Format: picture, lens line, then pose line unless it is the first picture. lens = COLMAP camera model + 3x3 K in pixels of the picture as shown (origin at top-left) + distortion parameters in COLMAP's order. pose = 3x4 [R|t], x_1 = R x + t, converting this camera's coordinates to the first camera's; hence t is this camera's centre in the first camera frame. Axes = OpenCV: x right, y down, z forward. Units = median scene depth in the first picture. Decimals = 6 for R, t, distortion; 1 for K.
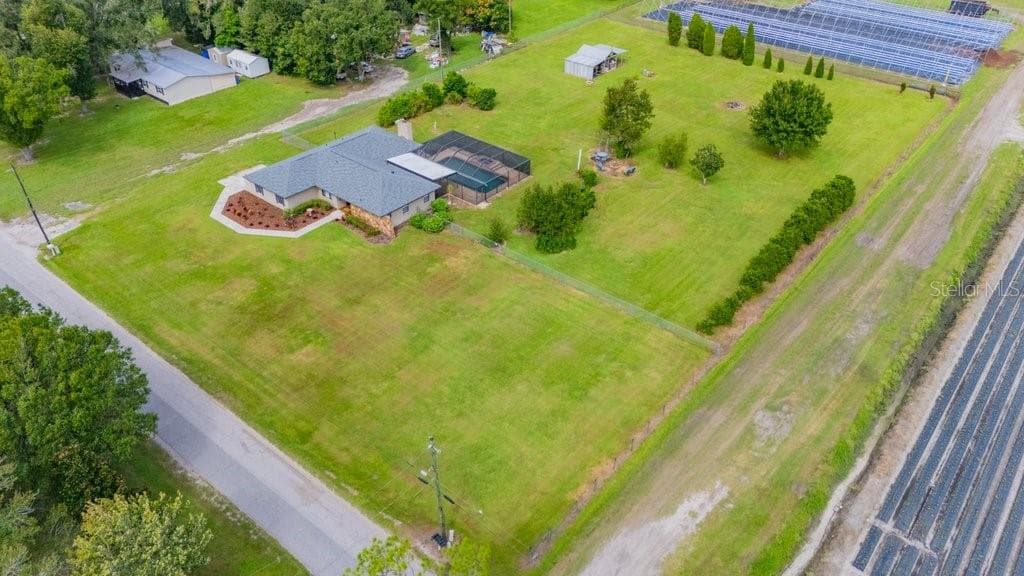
lens RADIAL K [[748.8, 0, 513.6], [0, 748.8, 292.3], [0, 0, 1]] dist [0.067833, -0.071487]
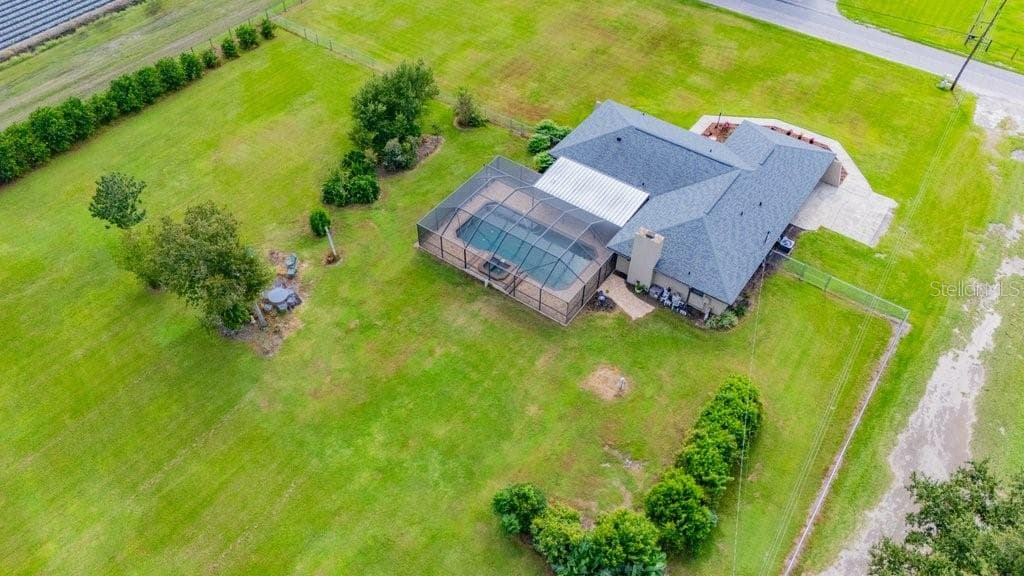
lens RADIAL K [[748.8, 0, 509.9], [0, 748.8, 284.0], [0, 0, 1]] dist [0.067833, -0.071487]
pose [[-0.997437, 0.033033, -0.063466, -0.011736], [-0.058994, 0.122195, 0.990751, -0.829201], [0.040483, 0.991956, -0.119933, 1.218881]]
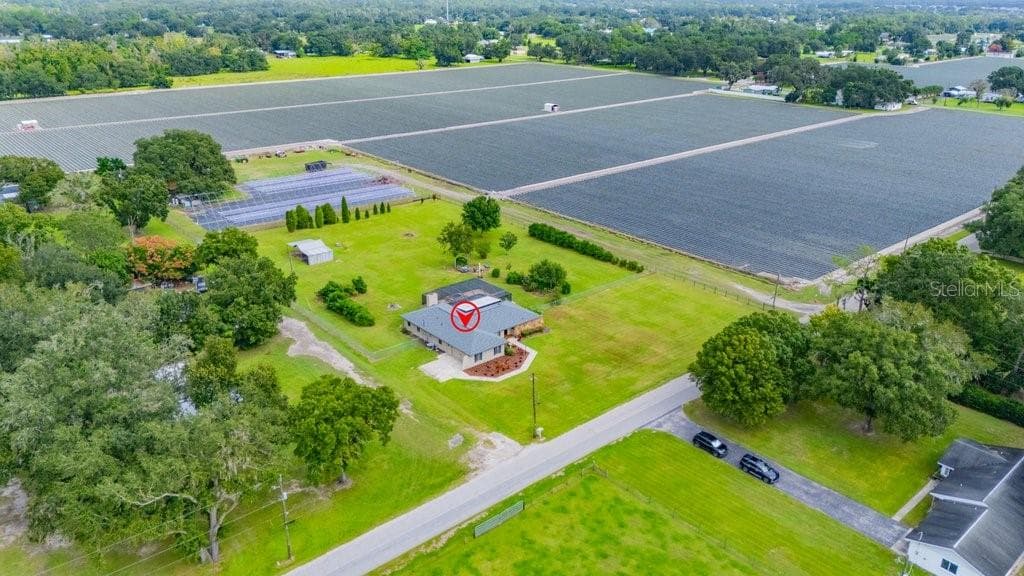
lens RADIAL K [[748.8, 0, 516.0], [0, 748.8, 282.7], [0, 0, 1]] dist [0.067833, -0.071487]
pose [[0.165718, -0.365434, 0.915967, -1.536291], [0.566808, 0.795363, 0.214771, -0.503574], [-0.807011, 0.483586, 0.338937, 0.440103]]
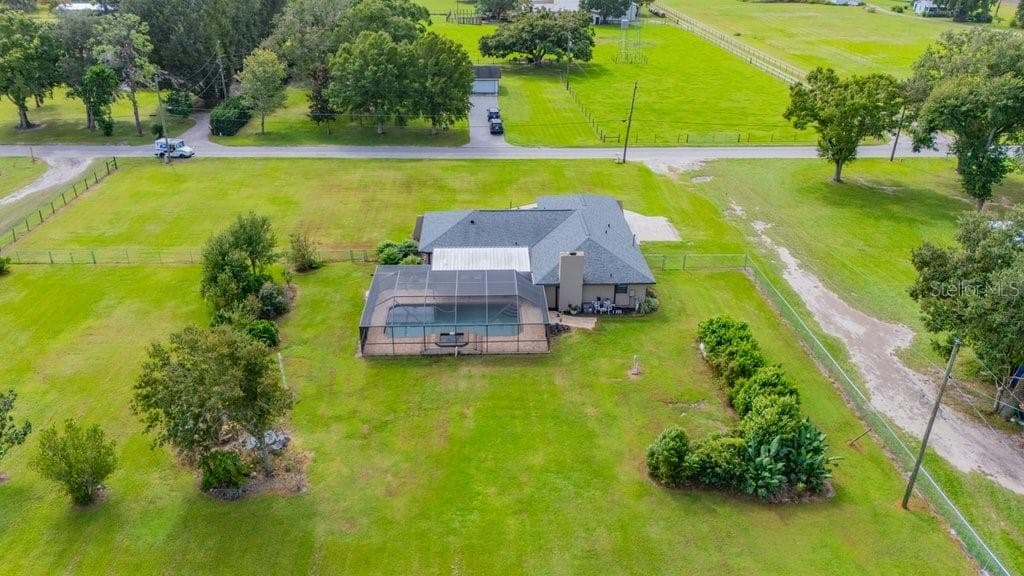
lens RADIAL K [[748.8, 0, 509.9], [0, 748.8, 292.6], [0, 0, 1]] dist [0.067833, -0.071487]
pose [[-0.743597, 0.283478, -0.605560, 0.293293], [-0.404992, 0.529680, 0.745266, -0.707659], [0.532019, 0.799425, -0.279062, 1.298074]]
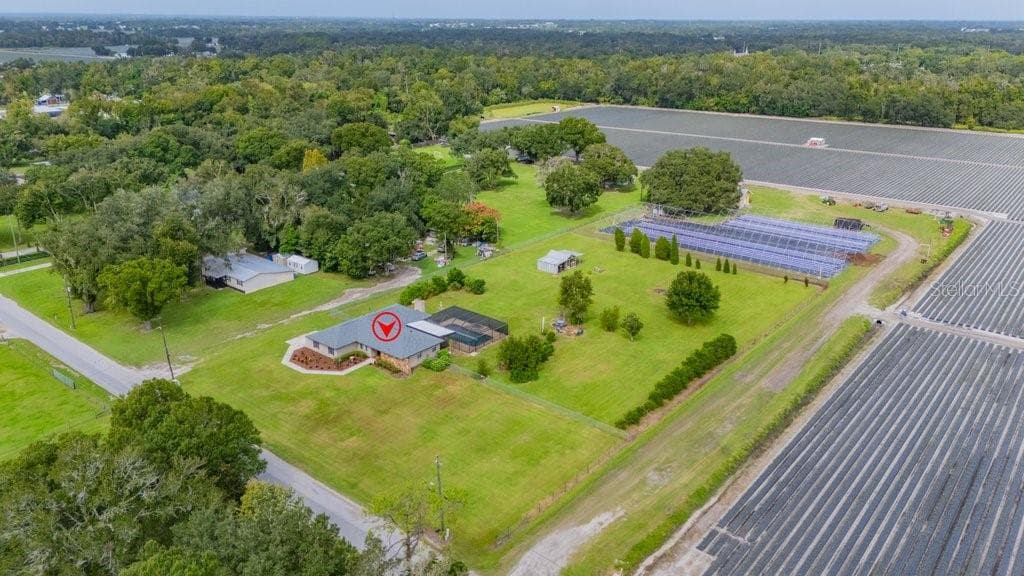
lens RADIAL K [[748.8, 0, 515.3], [0, 748.8, 291.7], [0, 0, 1]] dist [0.067833, -0.071487]
pose [[0.999984, -0.004937, 0.002729, 0.034798], [0.005489, 0.963023, -0.269362, 0.153627], [-0.001298, 0.269373, 0.963035, -0.399116]]
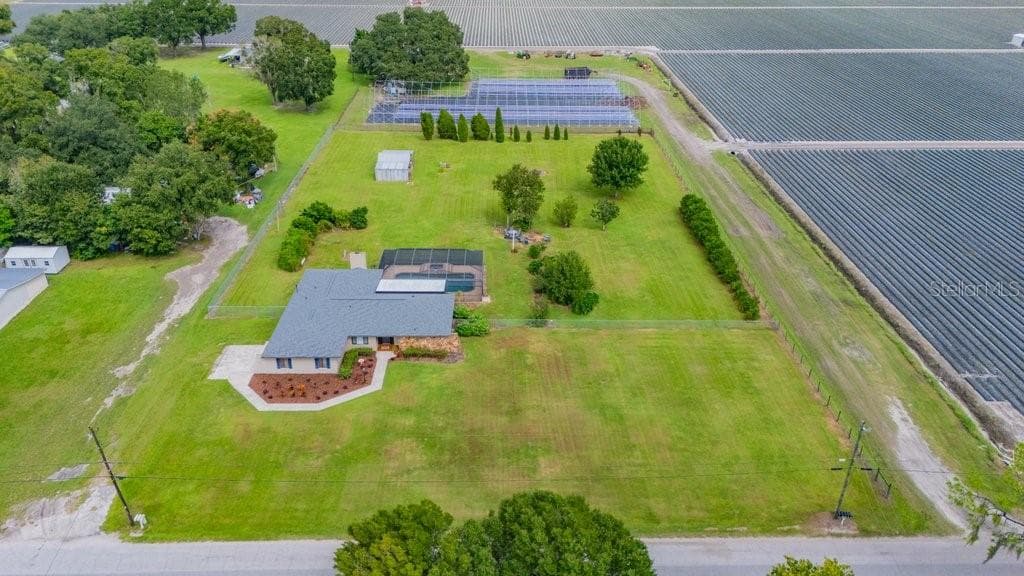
lens RADIAL K [[748.8, 0, 512.8], [0, 748.8, 289.5], [0, 0, 1]] dist [0.067833, -0.071487]
pose [[0.759654, -0.307987, 0.572774, -0.627951], [0.376196, 0.926540, -0.000727, -0.118722], [-0.530474, 0.216028, 0.819713, 0.118194]]
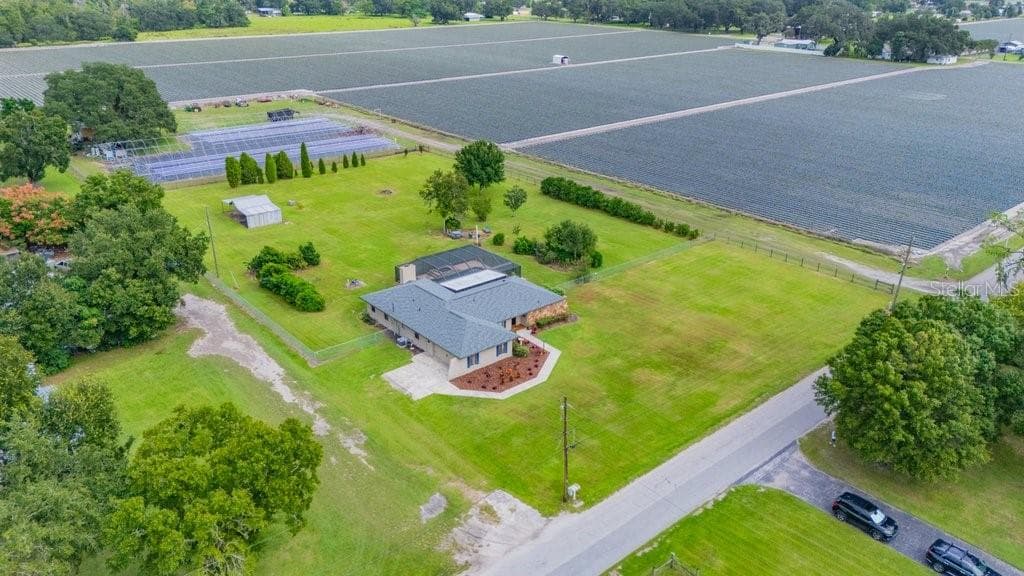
lens RADIAL K [[748.8, 0, 512.4], [0, 748.8, 289.3], [0, 0, 1]] dist [0.067833, -0.071487]
pose [[0.171781, -0.396845, 0.901668, -1.115999], [0.566128, 0.788813, 0.239319, -0.396953], [-0.806220, 0.469349, 0.360168, 0.621793]]
